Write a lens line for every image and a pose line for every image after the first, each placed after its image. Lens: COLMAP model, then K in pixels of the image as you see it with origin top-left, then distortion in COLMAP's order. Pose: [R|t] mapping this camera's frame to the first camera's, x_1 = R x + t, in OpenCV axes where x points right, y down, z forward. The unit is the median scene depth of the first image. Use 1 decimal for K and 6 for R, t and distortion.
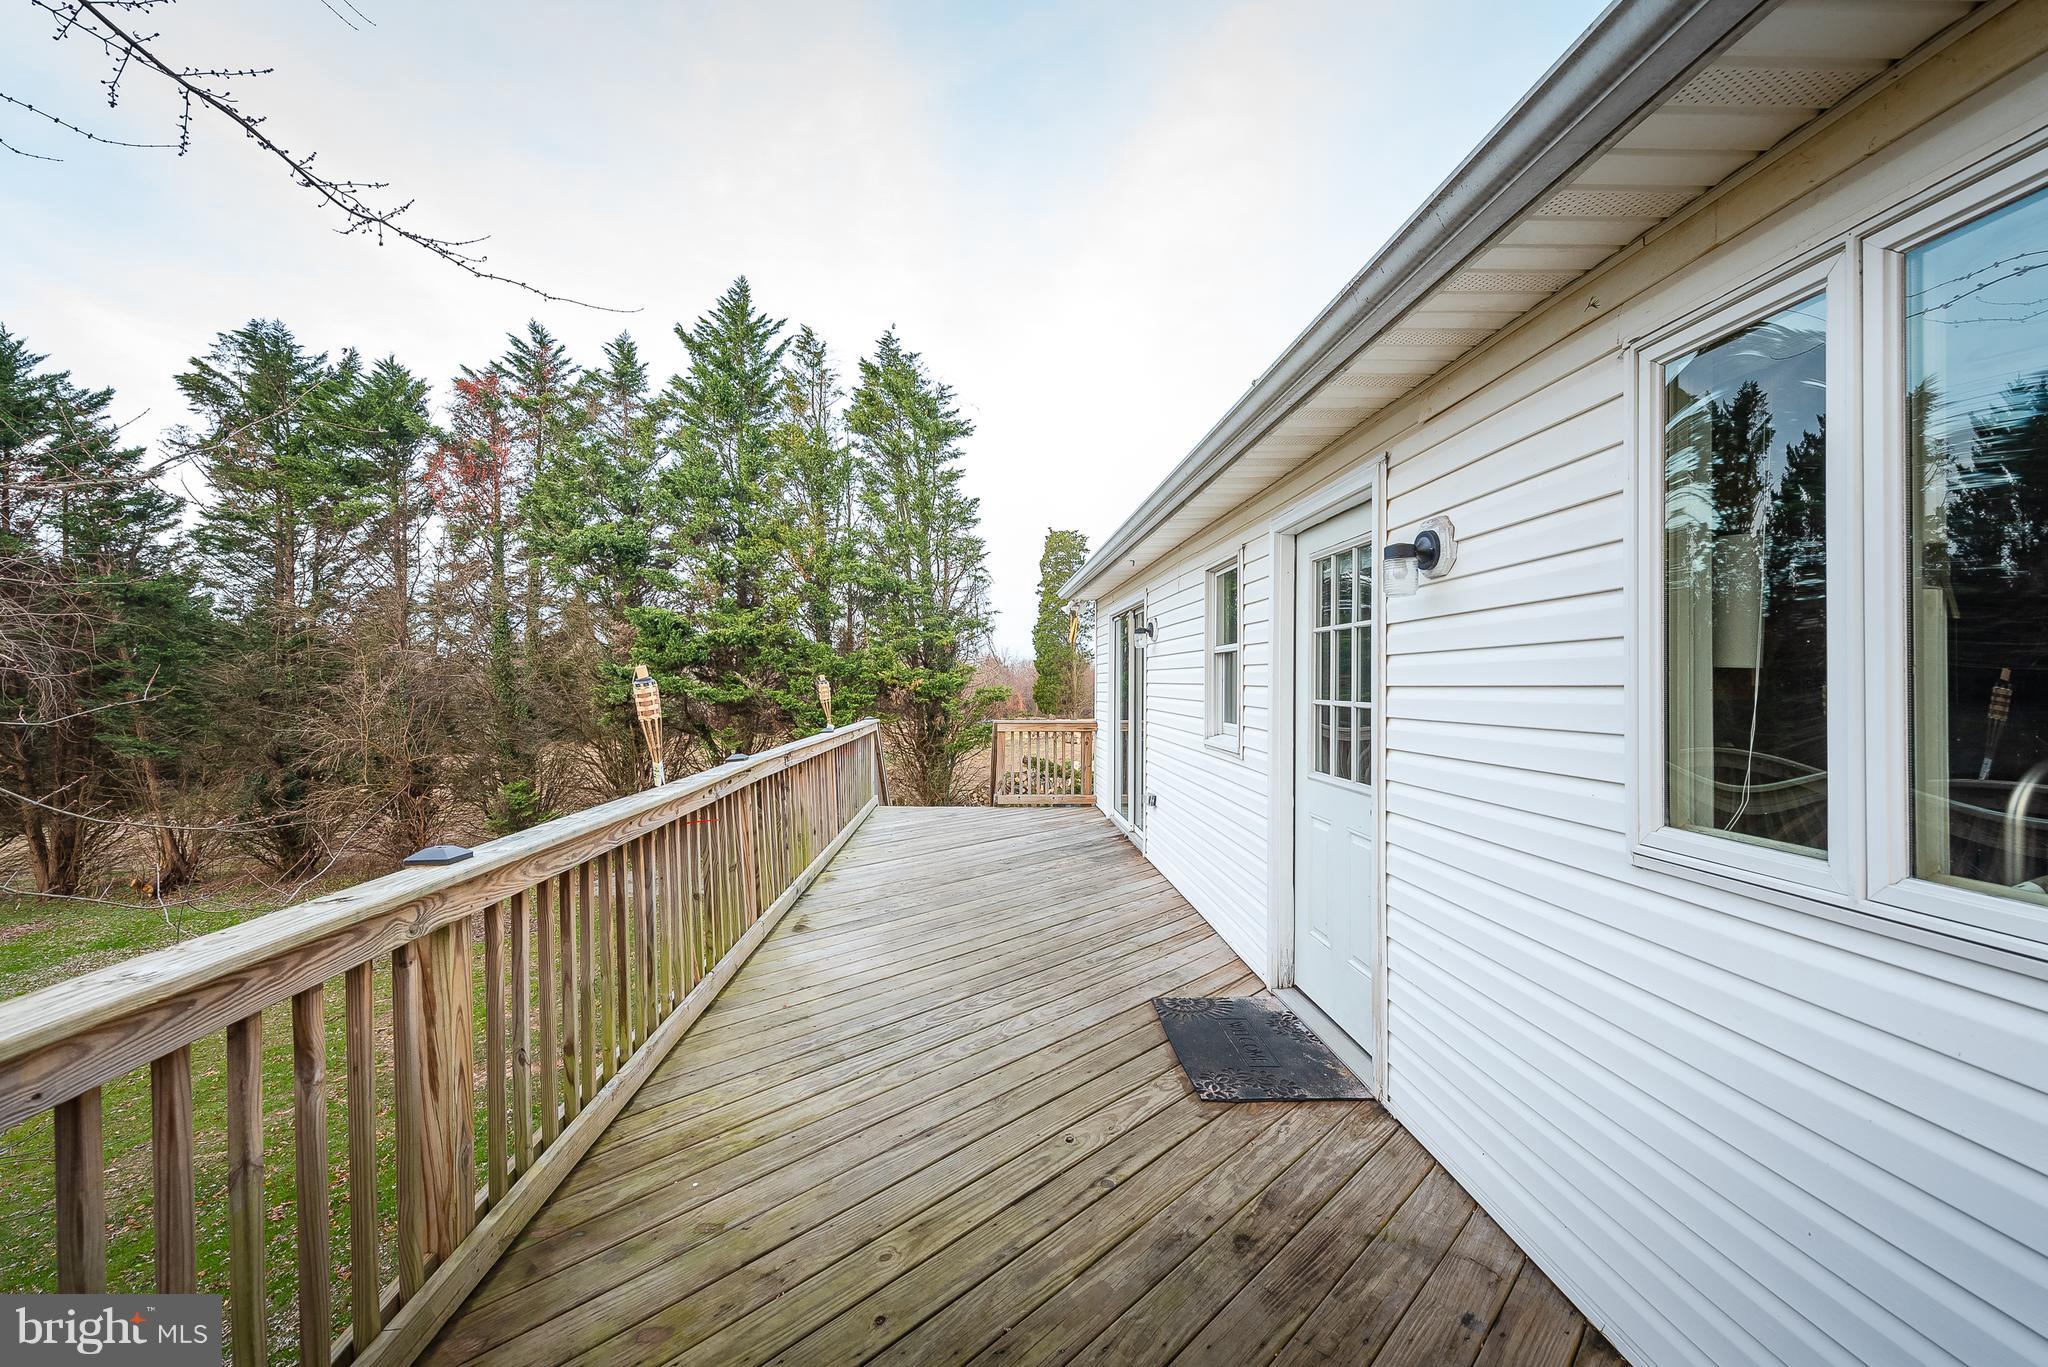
lens RADIAL K [[807.7, 0, 1023.5], [0, 807.7, 671.9], [0, 0, 1]] dist [0.011069, -0.000053]
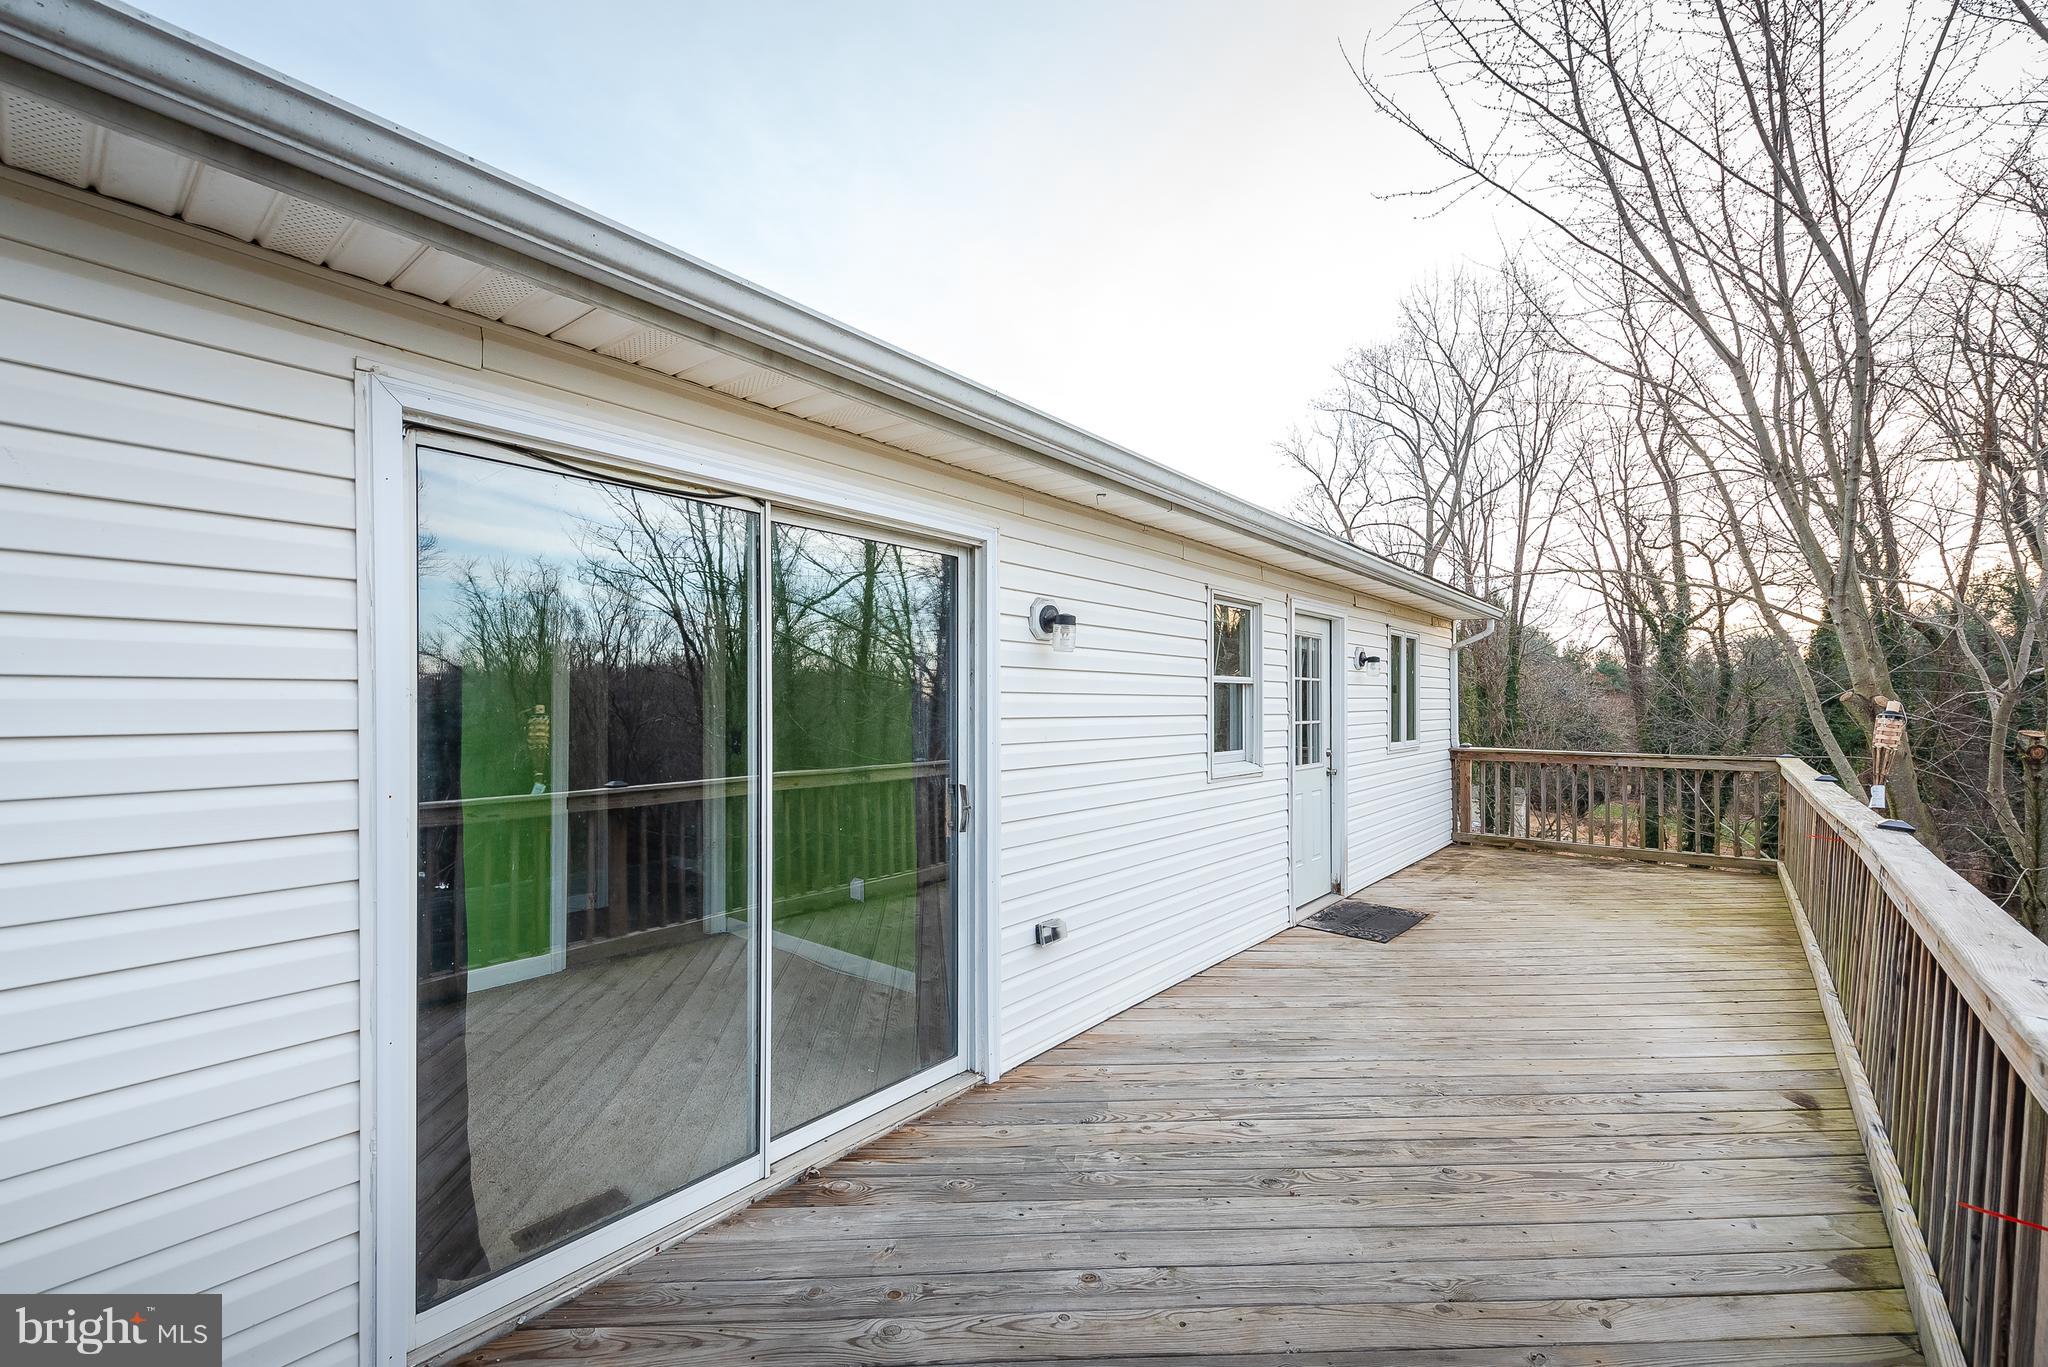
lens RADIAL K [[814.4, 0, 1034.0], [0, 814.4, 691.2], [0, 0, 1]] dist [0.003099, -0.004923]
pose [[-0.728492, 0.015901, 0.684870, -0.354069], [-0.002229, 0.999670, -0.025580, 0.019647], [-0.685051, -0.020162, -0.728216, 2.395389]]
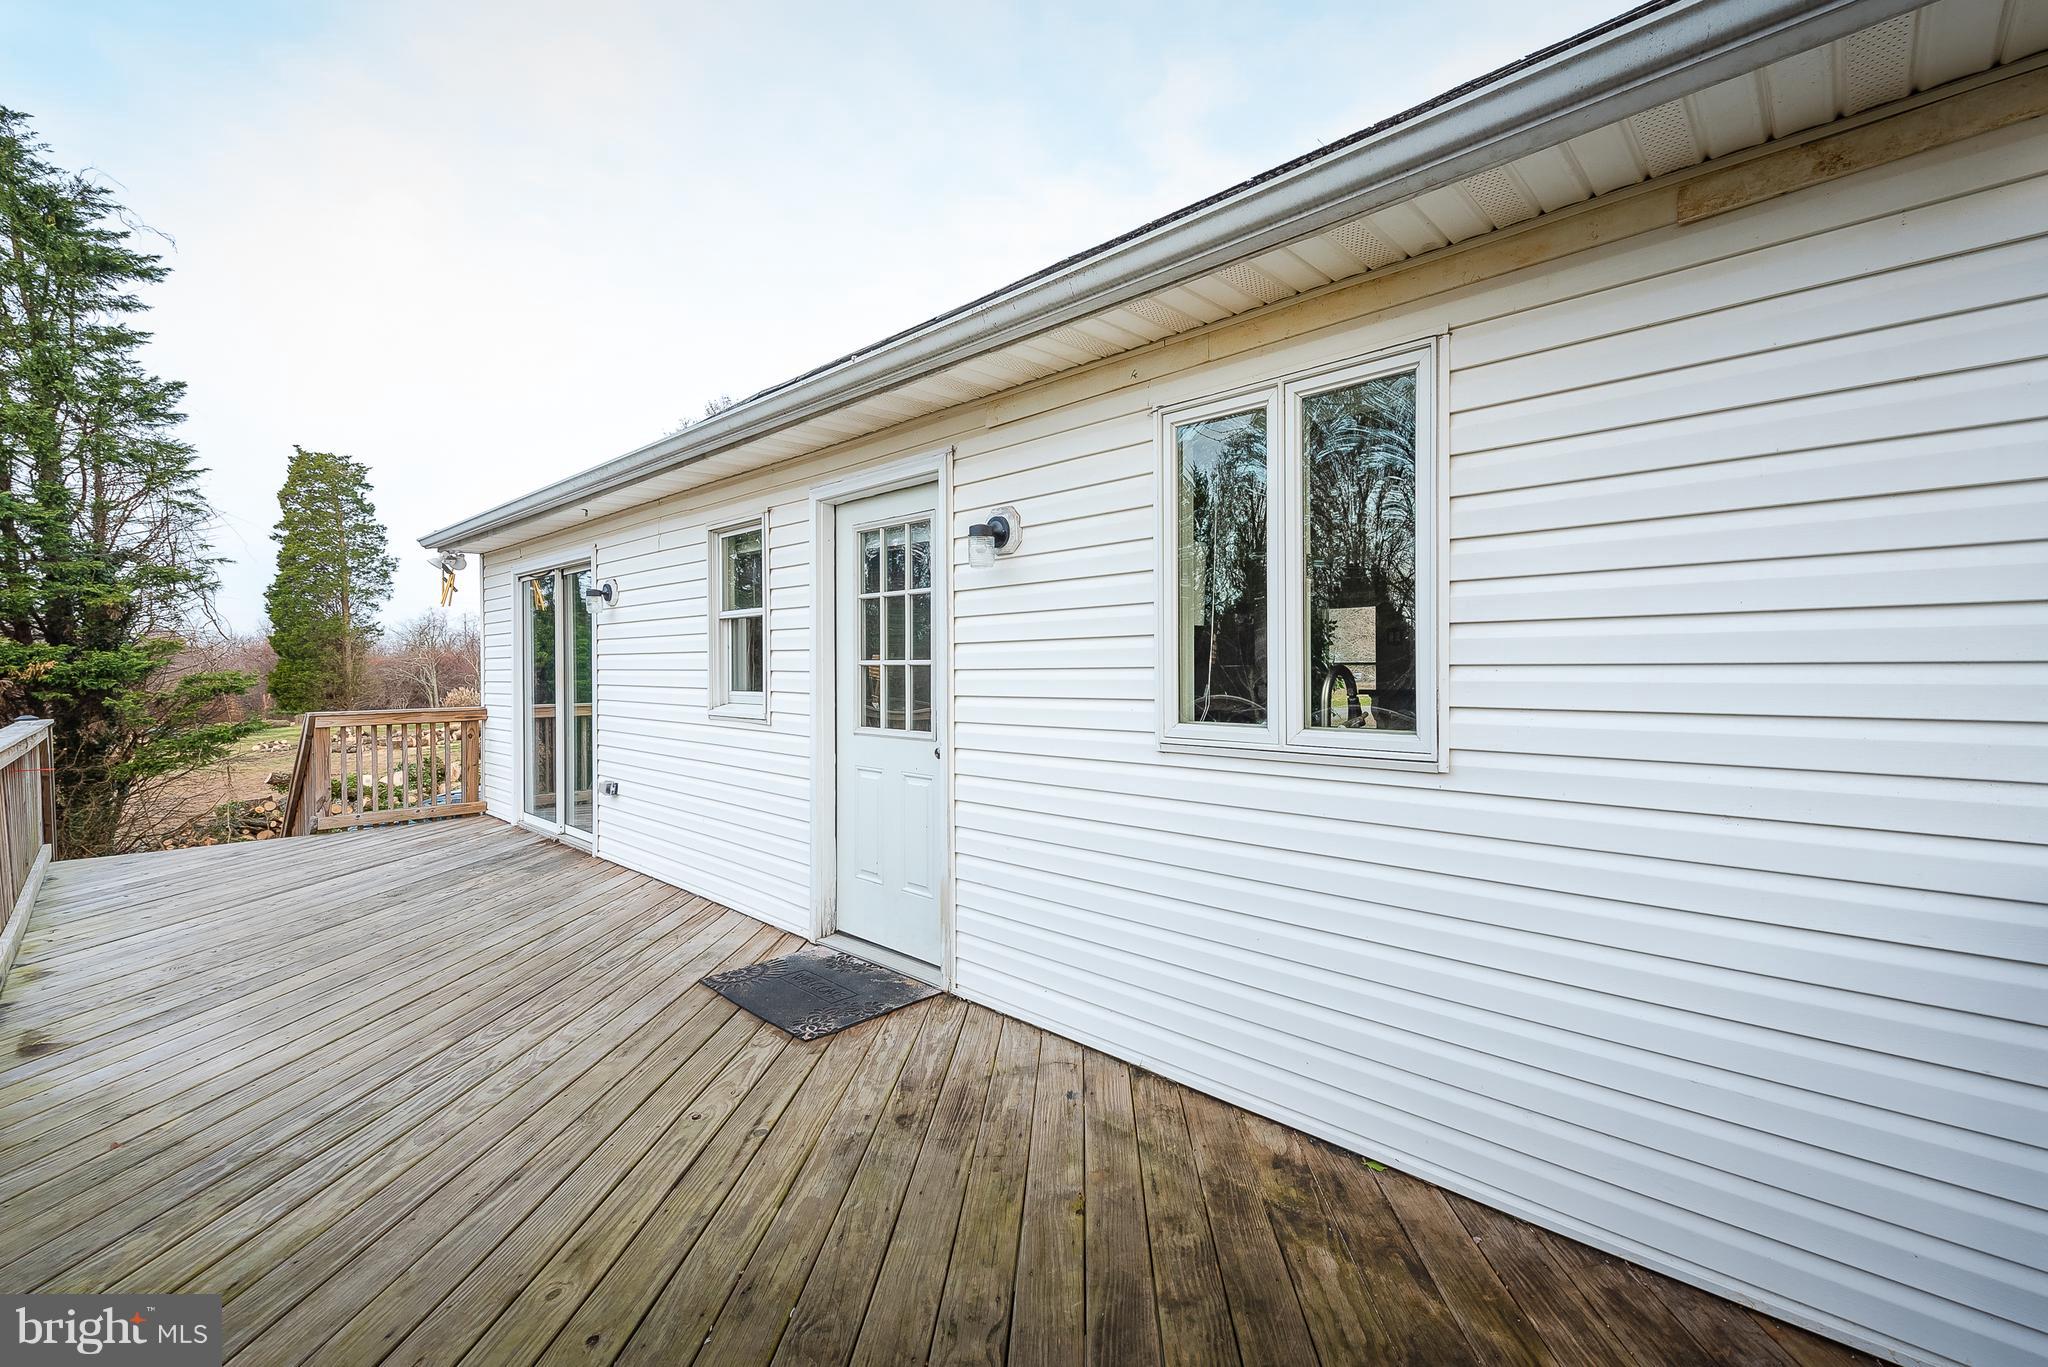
lens RADIAL K [[854.1, 0, 1083.6], [0, 854.1, 671.1], [0, 0, 1]] dist [0.003013, -0.000076]
pose [[0.704901, -0.012400, 0.709198, -0.227008], [-0.000390, 0.999840, 0.017869, 0.026467], [-0.709306, -0.012873, 0.704783, -0.013240]]
